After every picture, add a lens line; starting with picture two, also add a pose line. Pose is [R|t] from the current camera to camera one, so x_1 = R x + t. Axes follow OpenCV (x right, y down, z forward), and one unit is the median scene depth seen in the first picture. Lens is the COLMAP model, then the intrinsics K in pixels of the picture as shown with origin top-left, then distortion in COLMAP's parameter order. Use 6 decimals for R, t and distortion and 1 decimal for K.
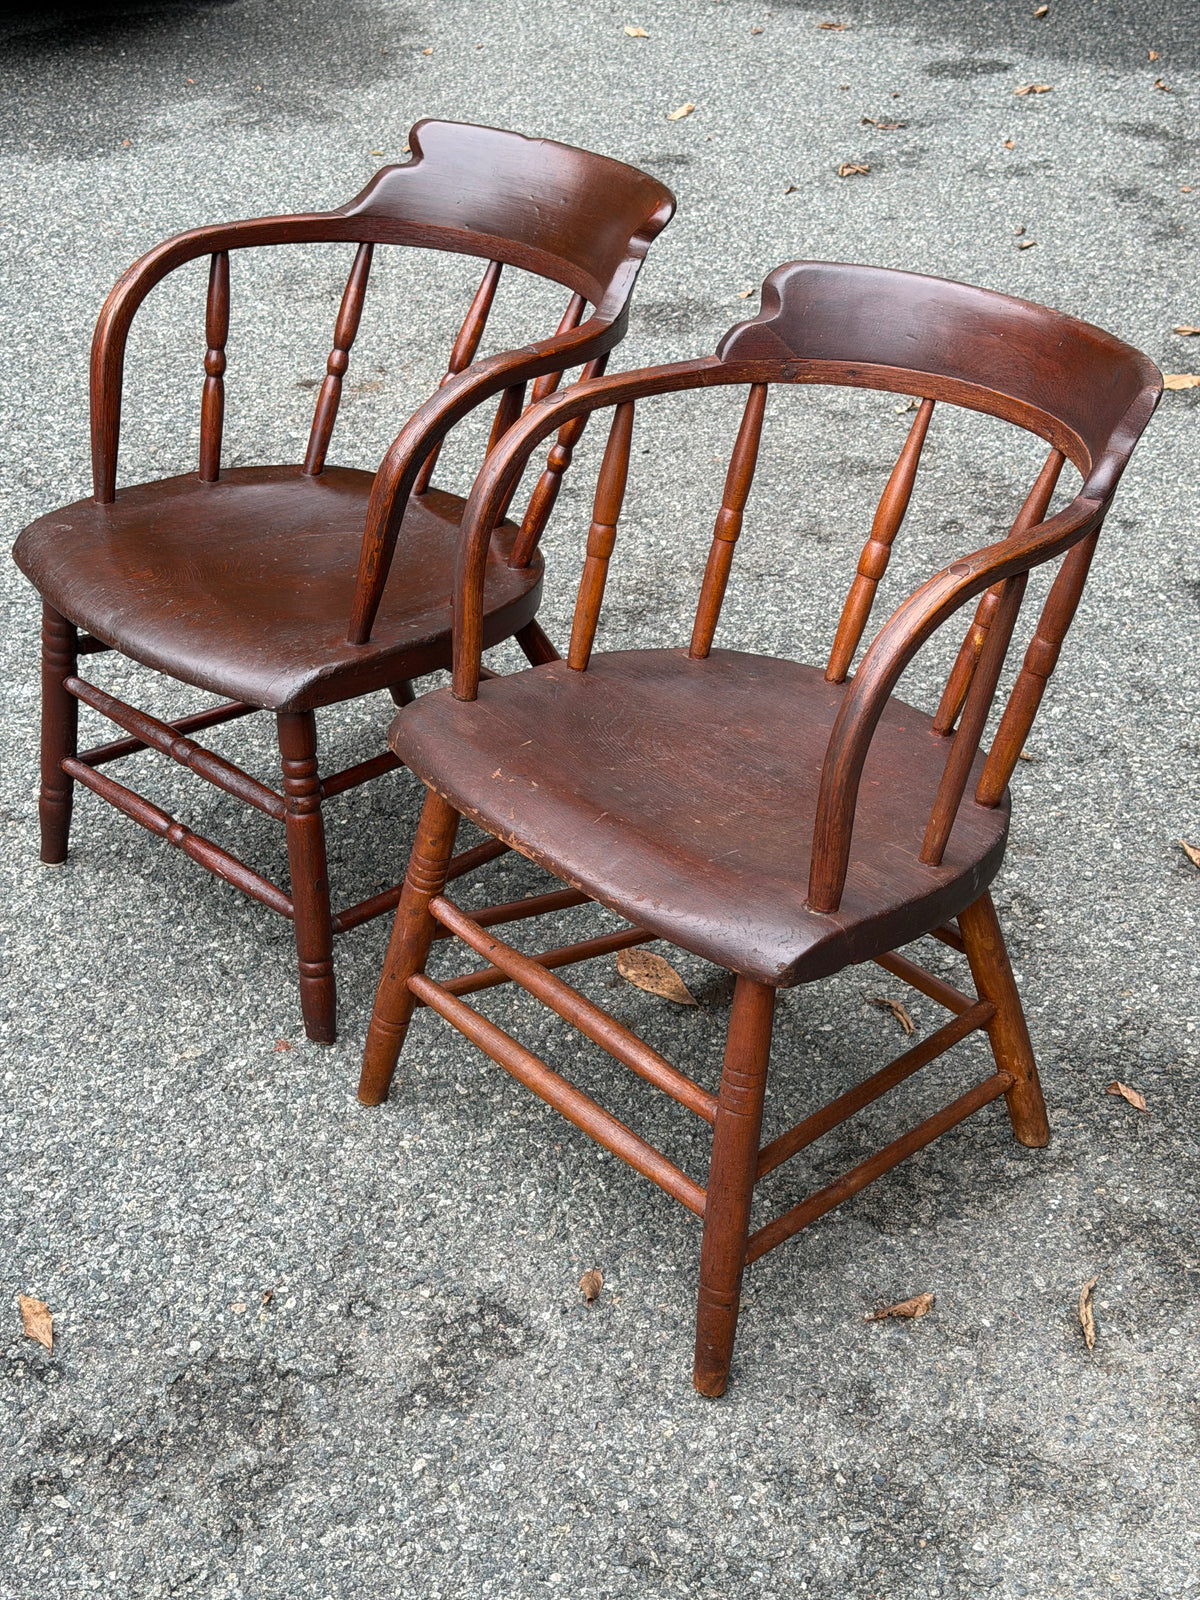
lens RADIAL K [[2262.6, 0, 604.9], [0, 2262.6, 803.8], [0, 0, 1]] dist [0.105433, 0.000000]
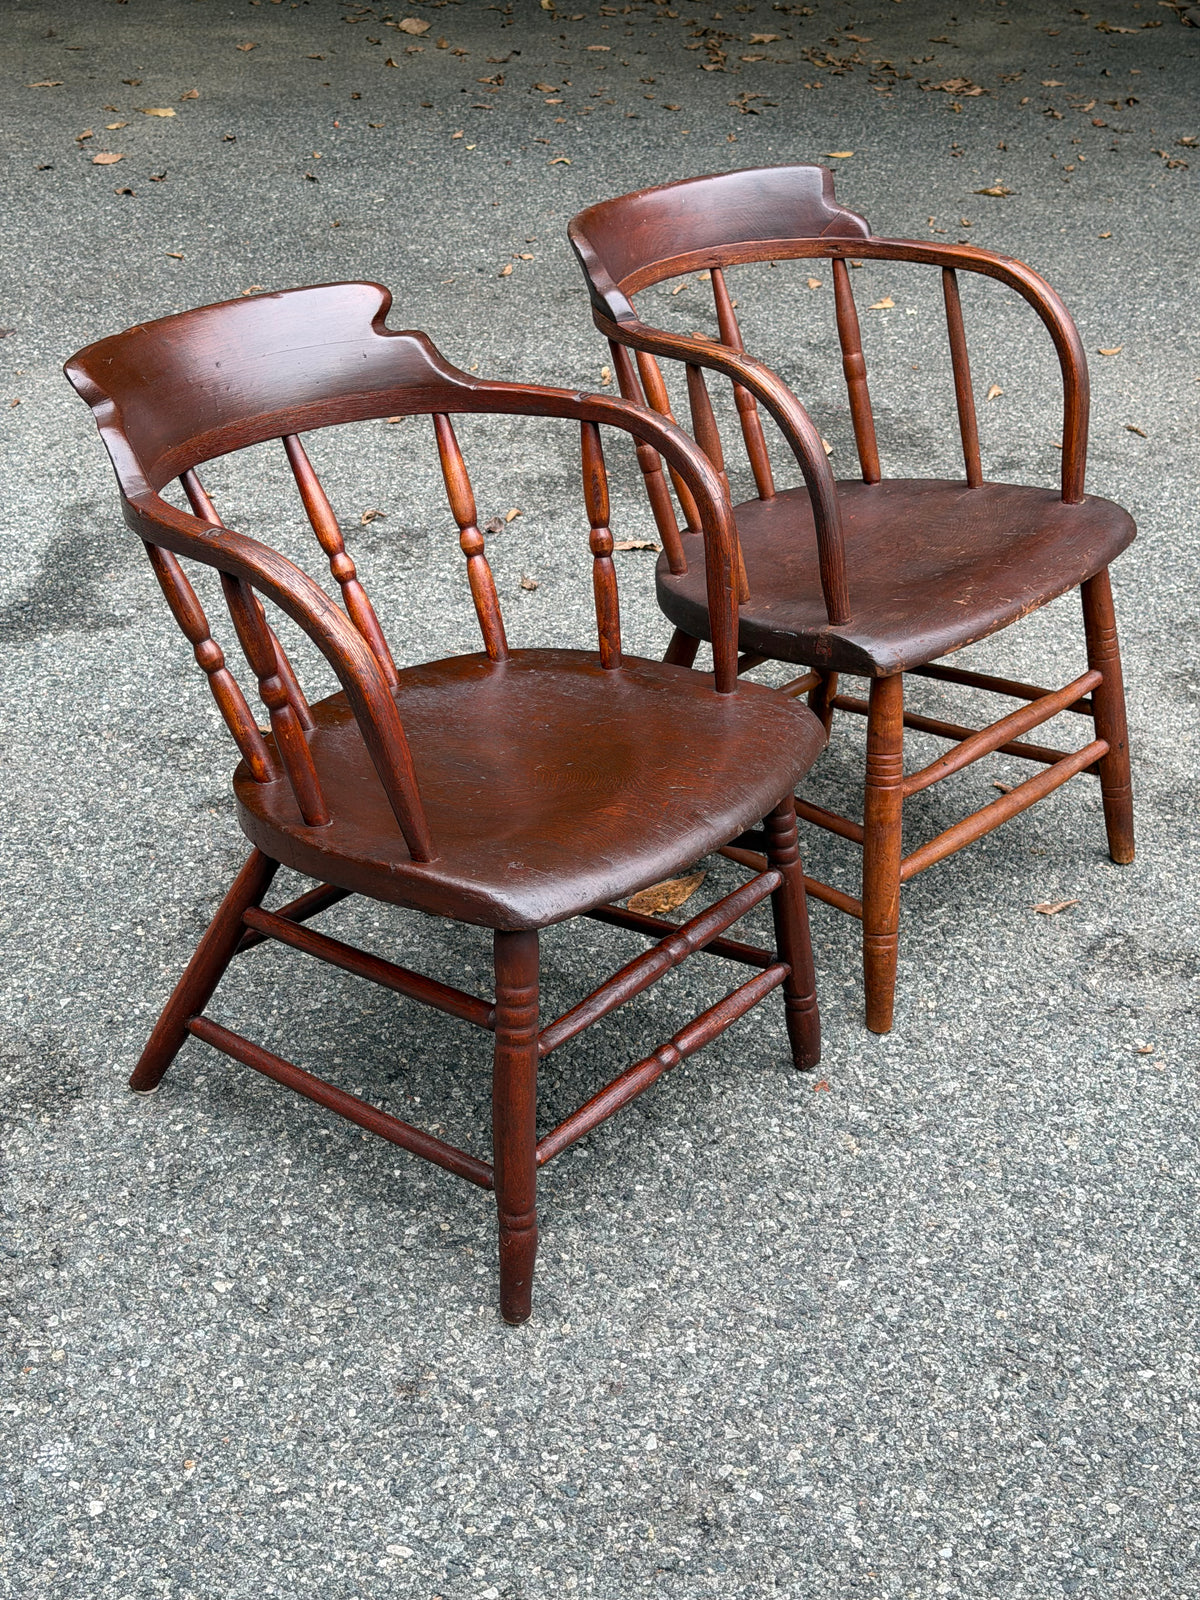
lens RADIAL K [[2262.6, 0, 607.3], [0, 2262.6, 809.6], [0, 0, 1]] dist [0.105433, 0.000000]
pose [[-0.130980, -0.477516, 0.868805, -0.989327], [0.523277, 0.711035, 0.469691, -0.527503], [-0.842036, 0.516146, 0.156742, 0.897899]]
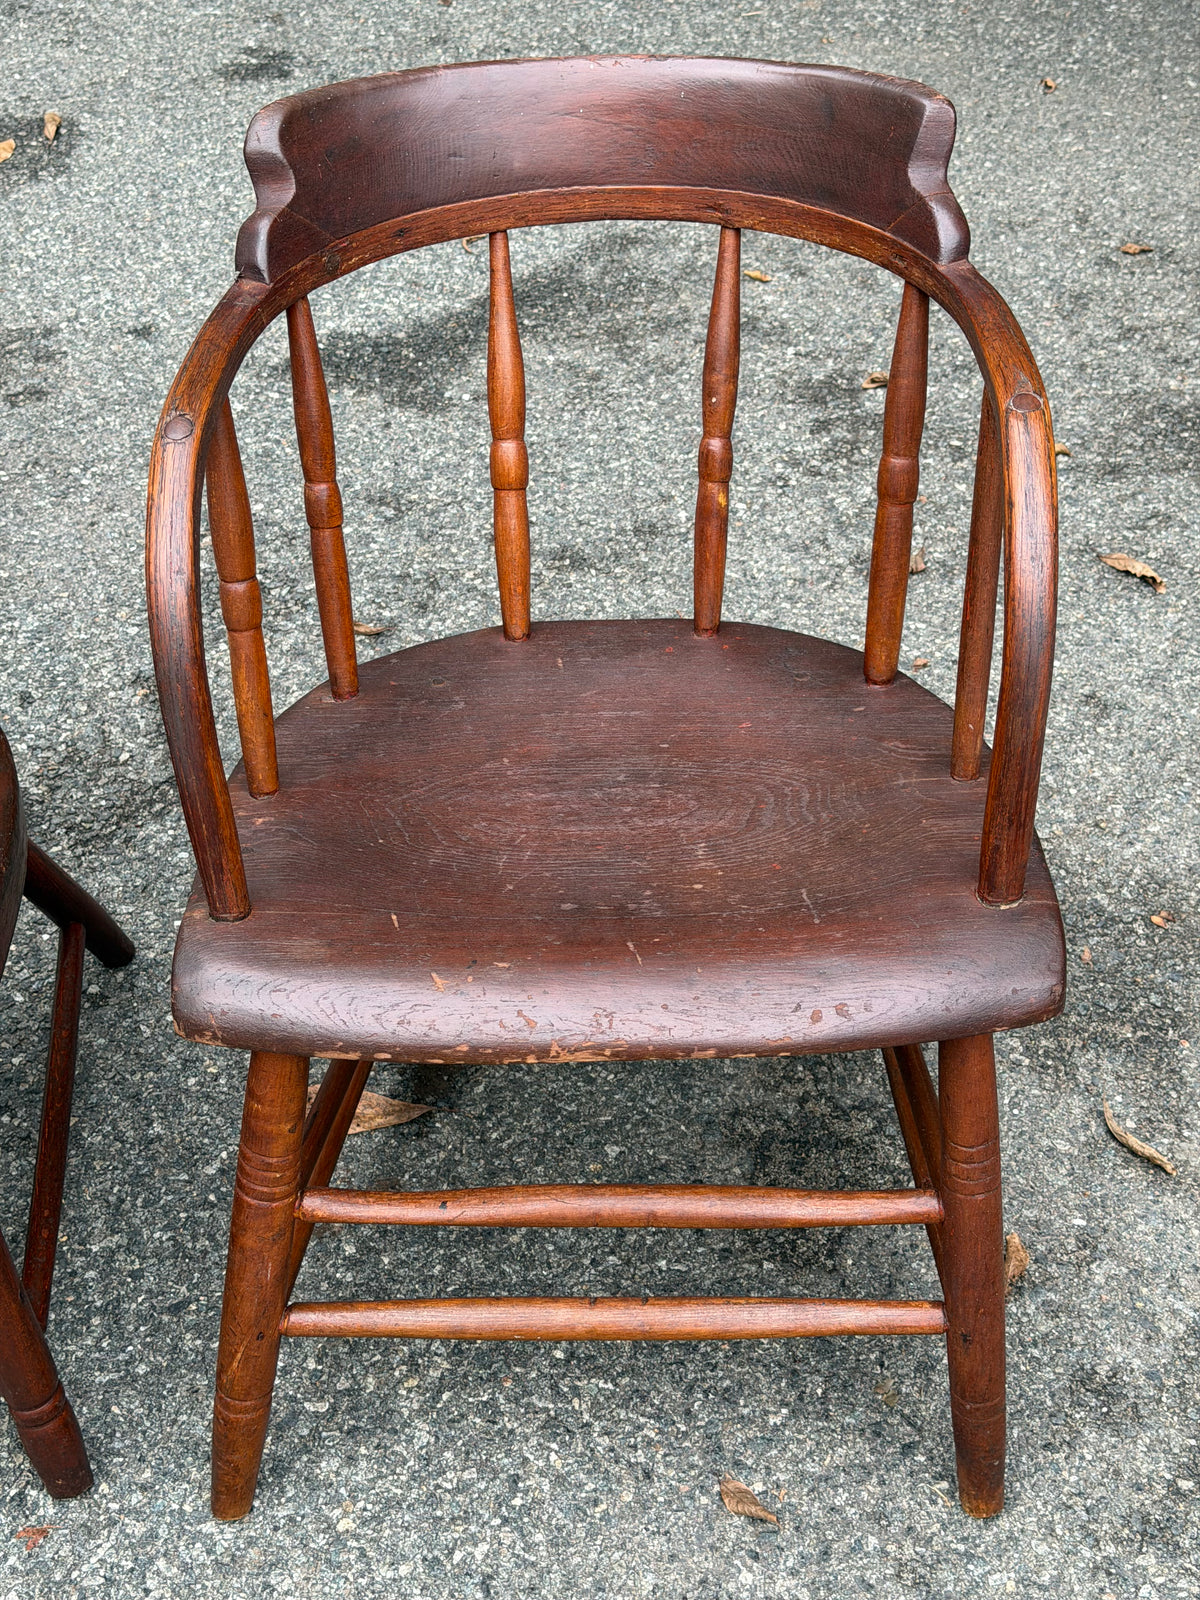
lens RADIAL K [[2262.6, 0, 610.8], [0, 2262.6, 801.8], [0, 0, 1]] dist [0.105433, 0.000000]
pose [[0.649014, -0.491848, 0.580402, -0.324631], [0.415457, 0.868243, 0.271202, -0.189363], [-0.637320, 0.065119, 0.767843, 0.402680]]
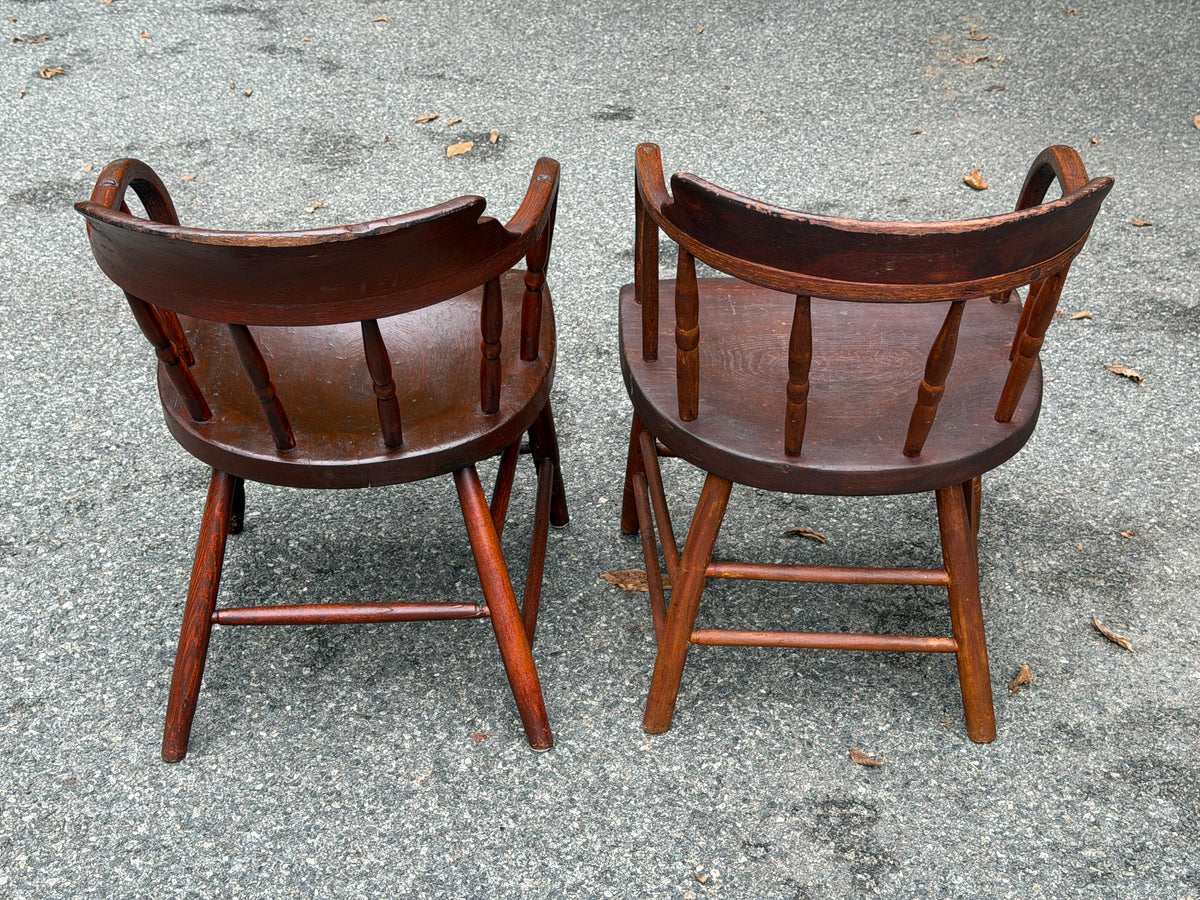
lens RADIAL K [[1696.9, 0, 600.2], [0, 1696.9, 457.9], [0, 0, 1]] dist [0.105433, 0.000000]
pose [[0.742590, -0.325062, 0.585571, -0.599759], [0.359880, 0.931038, 0.060458, -0.065209], [-0.564842, 0.165840, 0.808363, 0.220760]]
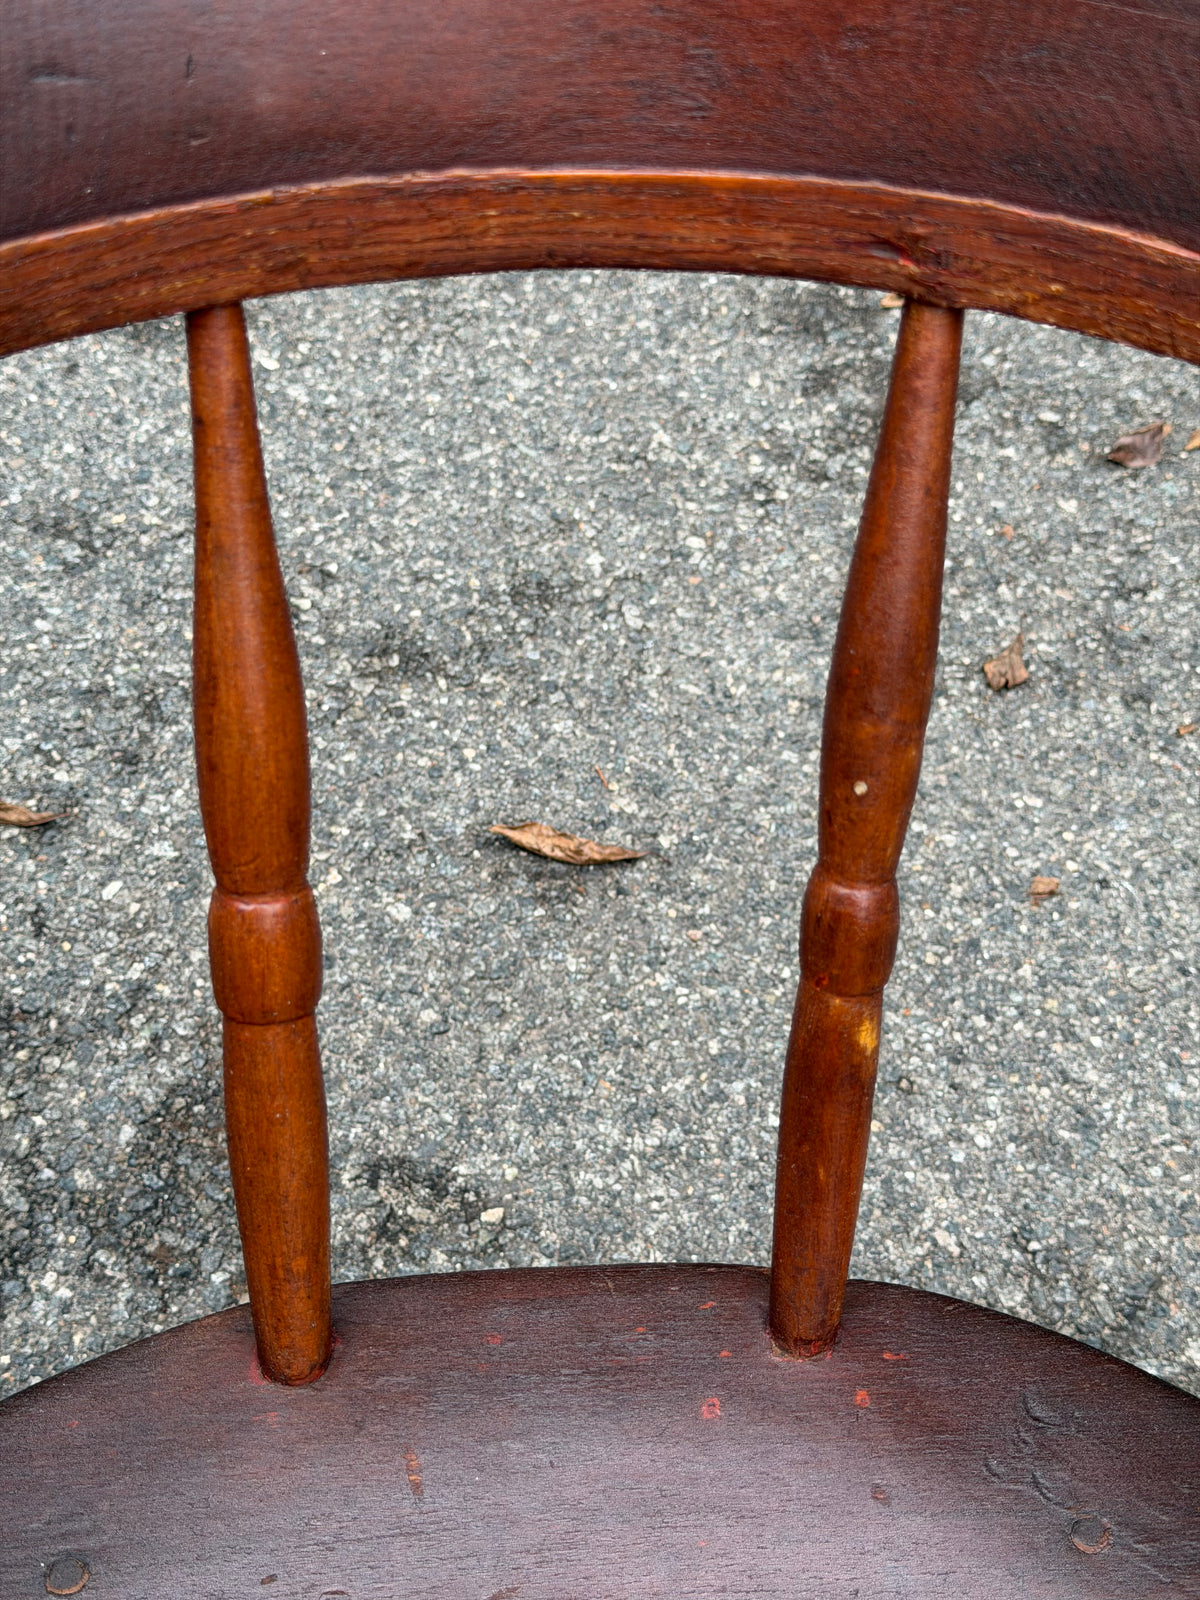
lens RADIAL K [[2262.6, 0, 612.3], [0, 2262.6, 797.2], [0, 0, 1]] dist [0.105433, 0.000000]
pose [[0.596498, -0.569697, 0.565364, 0.006967], [0.389460, 0.821364, 0.416752, -0.203342], [-0.701792, -0.028405, 0.711816, 0.754976]]
